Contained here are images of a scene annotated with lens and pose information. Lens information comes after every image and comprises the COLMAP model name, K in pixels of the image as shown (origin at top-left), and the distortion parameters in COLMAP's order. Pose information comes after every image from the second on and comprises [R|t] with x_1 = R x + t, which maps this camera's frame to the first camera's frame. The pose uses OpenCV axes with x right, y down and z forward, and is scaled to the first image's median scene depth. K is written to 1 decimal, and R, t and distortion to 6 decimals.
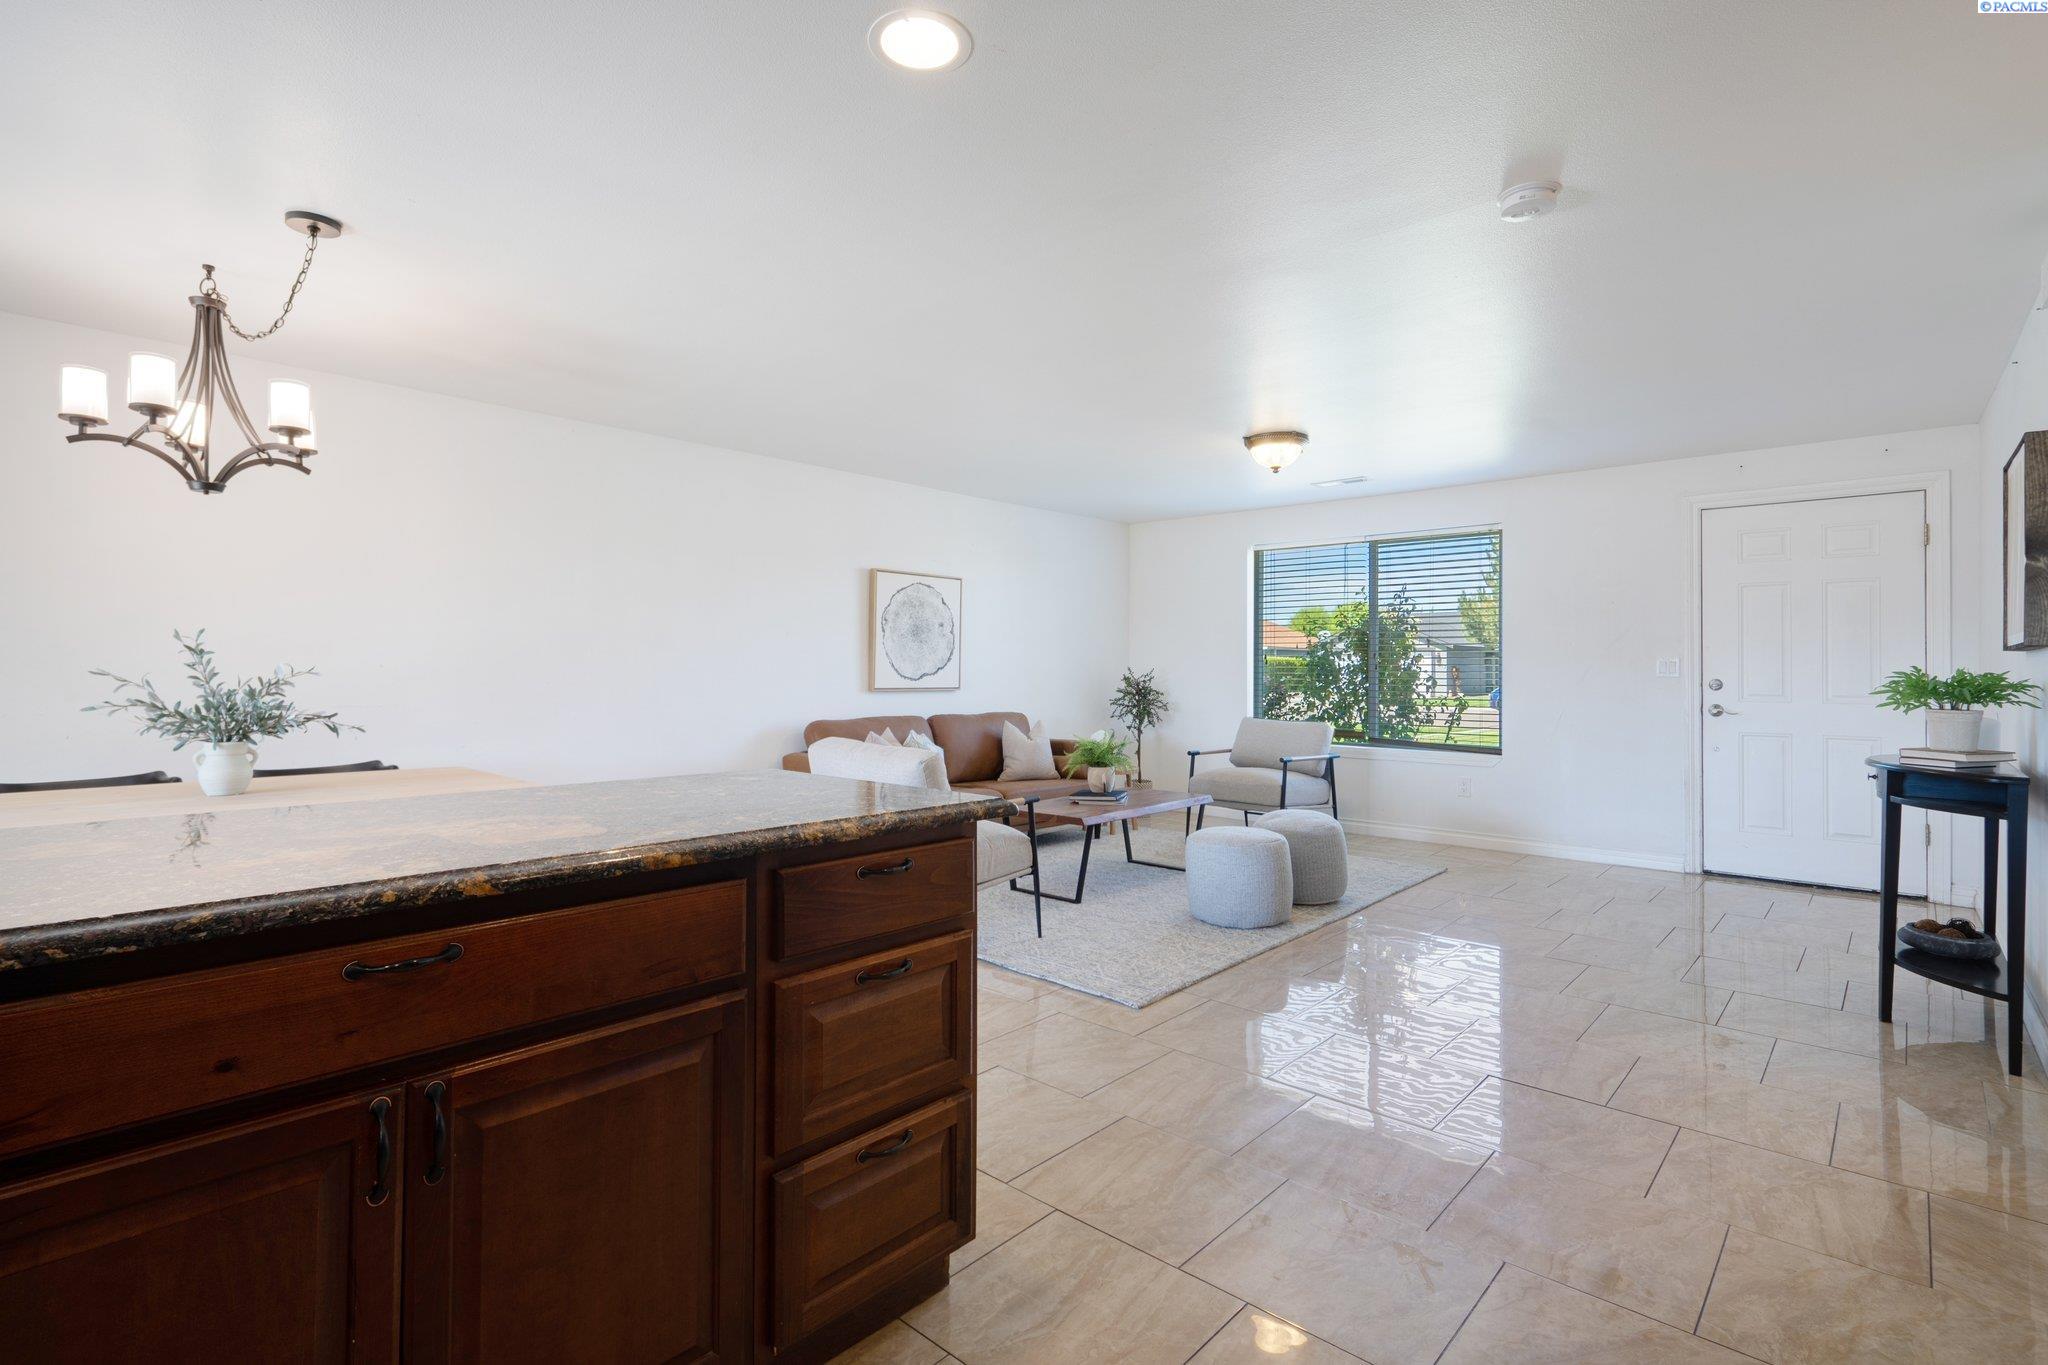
lens RADIAL K [[972.7, 0, 1019.0], [0, 972.7, 656.5], [0, 0, 1]] dist [-0.000359, 0.001888]
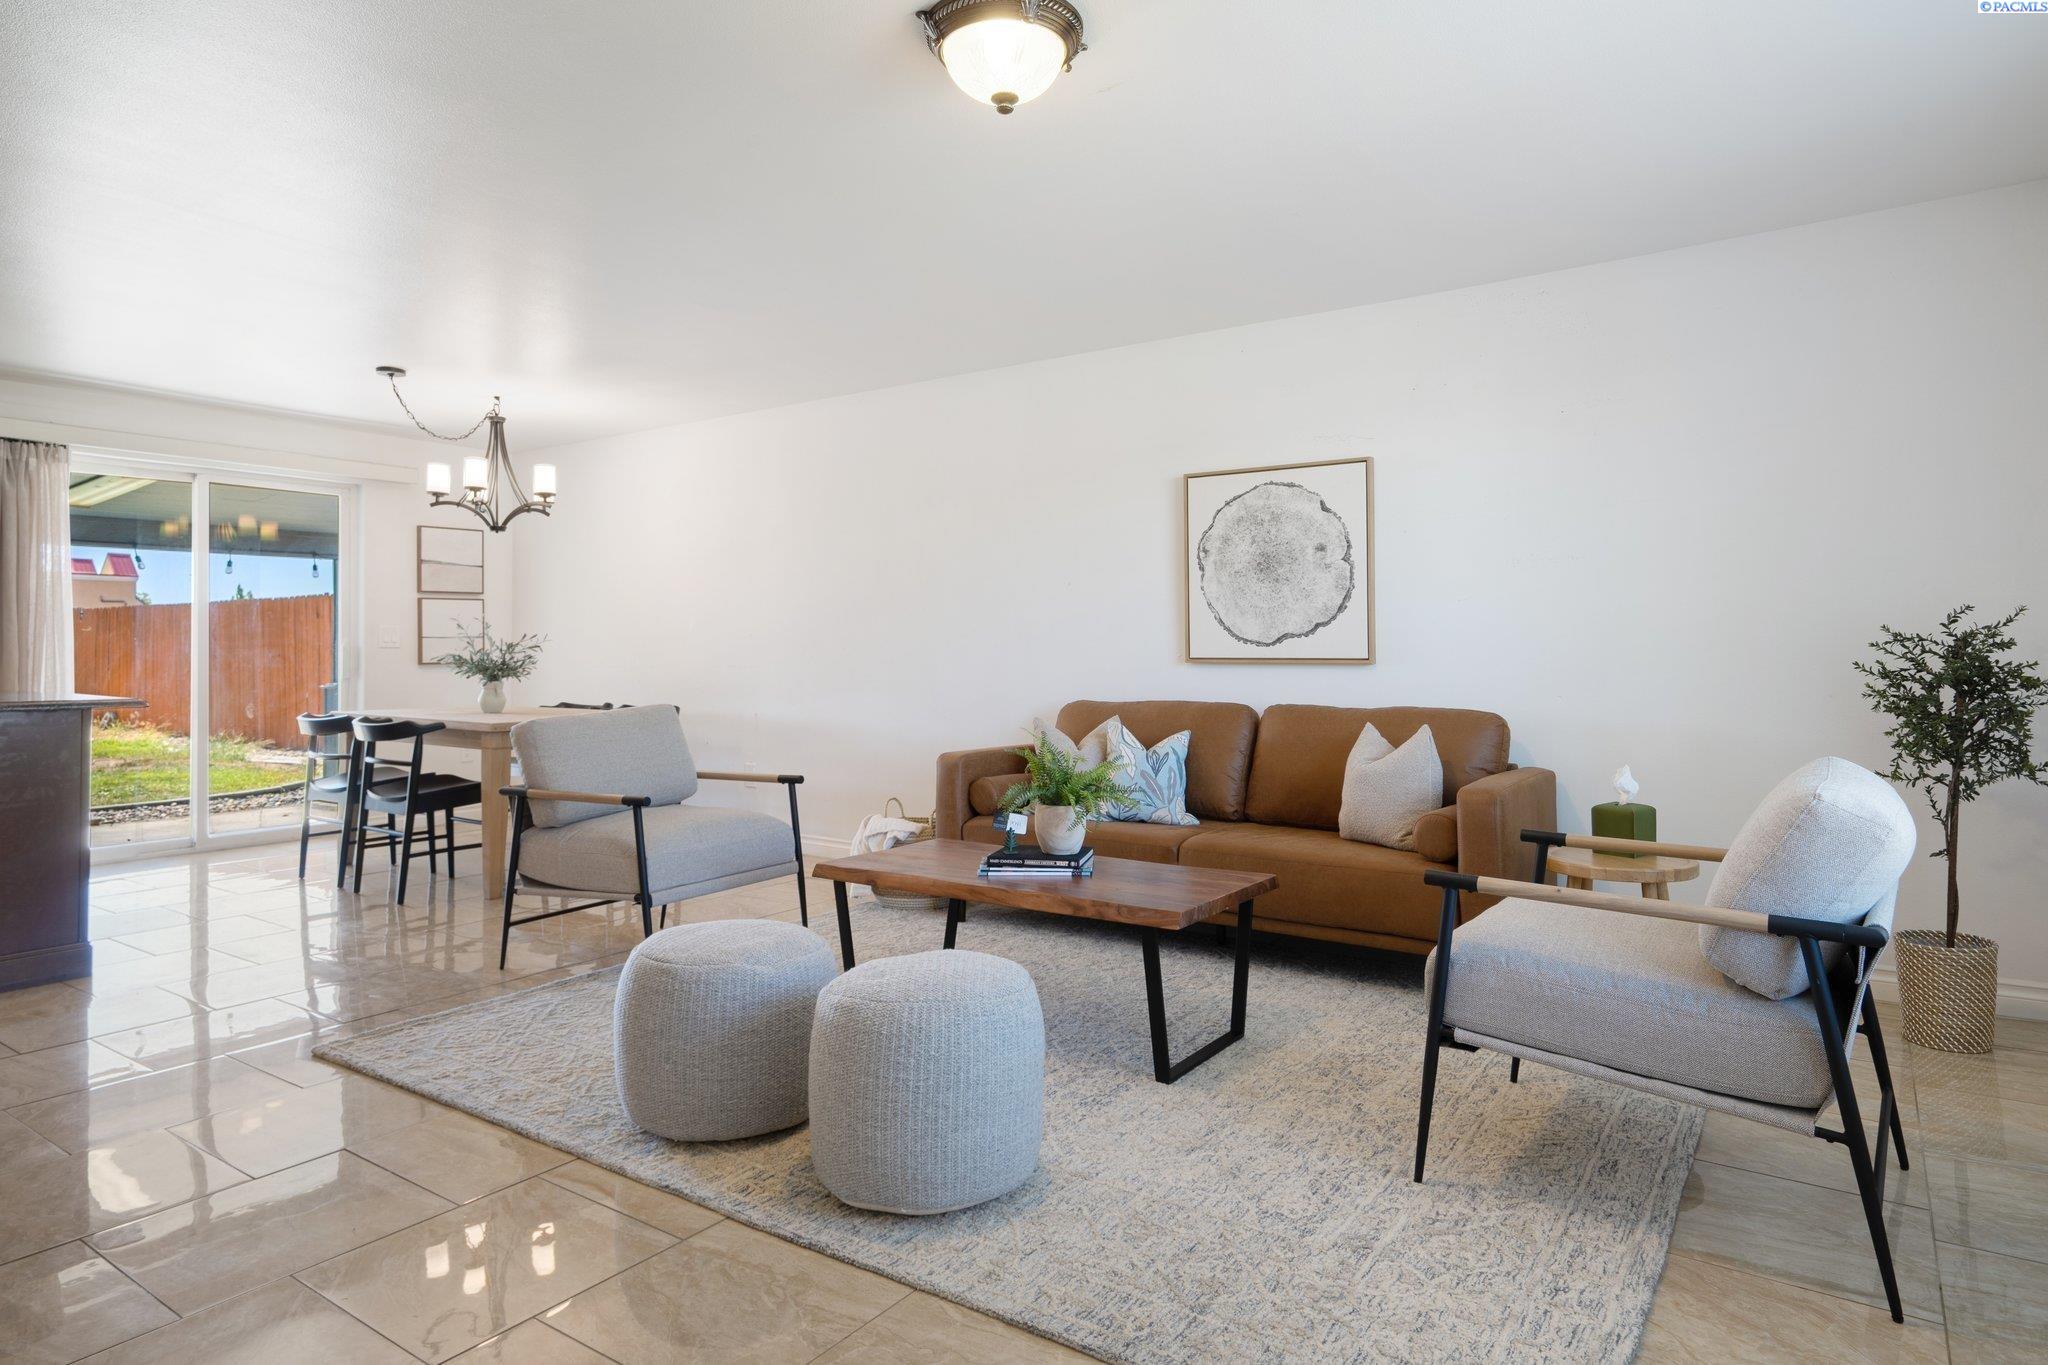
lens RADIAL K [[1165.1, 0, 1006.6], [0, 1165.1, 636.4], [0, 0, 1]] dist [-0.008368, 0.007611]
pose [[0.124898, -0.020921, -0.991949, 0.590868], [0.017324, 0.999671, -0.018903, 0.029773], [0.992018, -0.014823, 0.125220, 0.757082]]
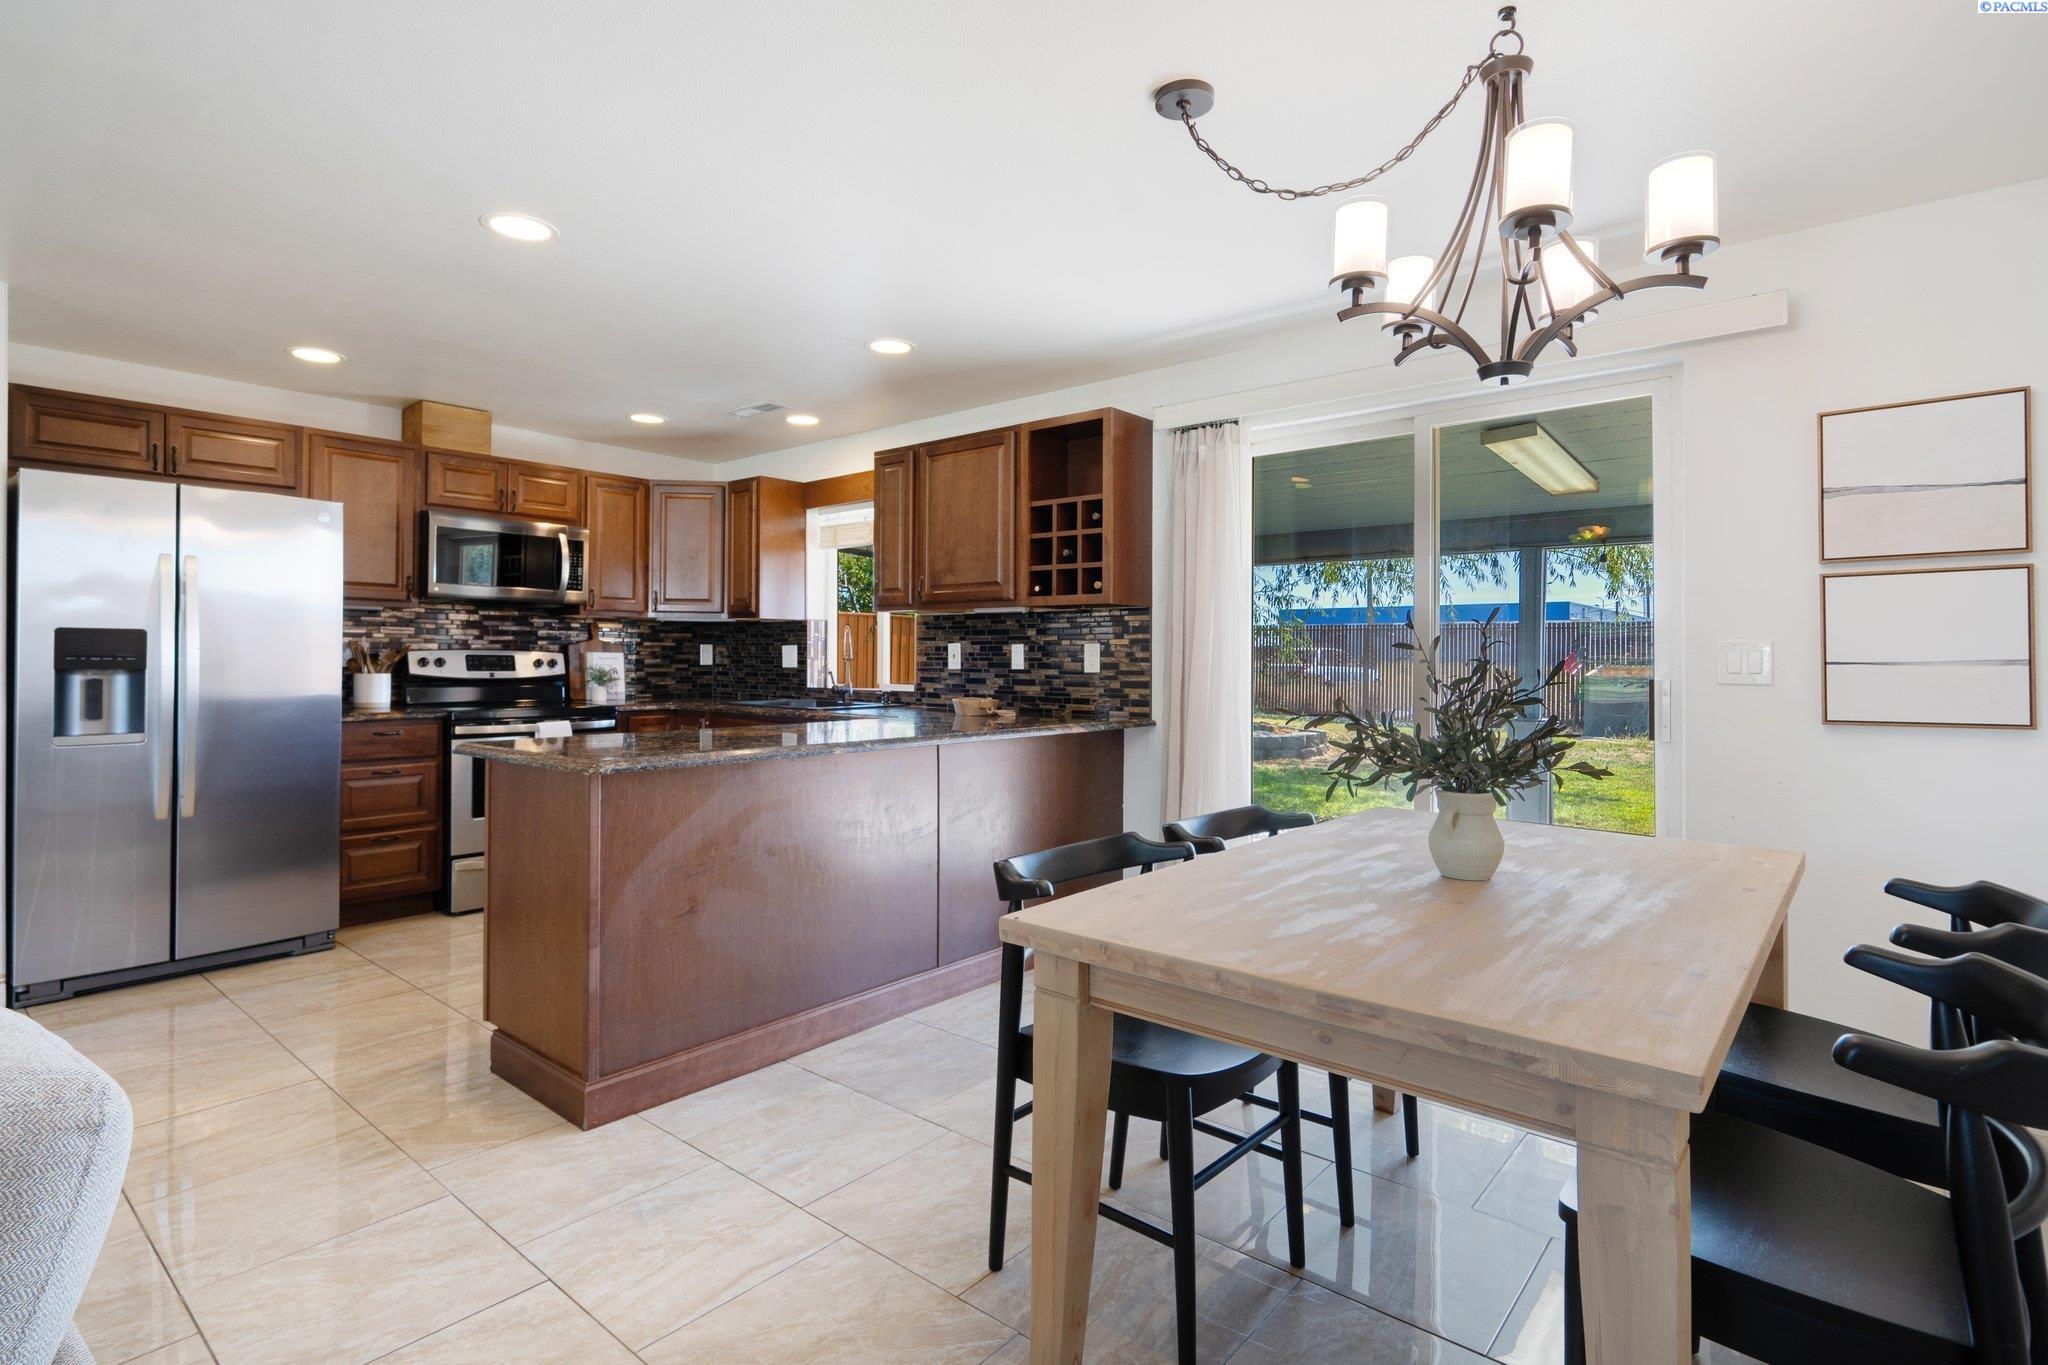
lens RADIAL K [[1004.2, 0, 1022.5], [0, 1004.2, 650.8], [0, 0, 1]] dist [-0.001537, -0.000853]
pose [[-0.999207, -0.013861, -0.037338, -0.238443], [-0.013009, 0.999652, -0.022948, 0.008544], [0.037643, -0.022444, -0.999039, 0.753861]]
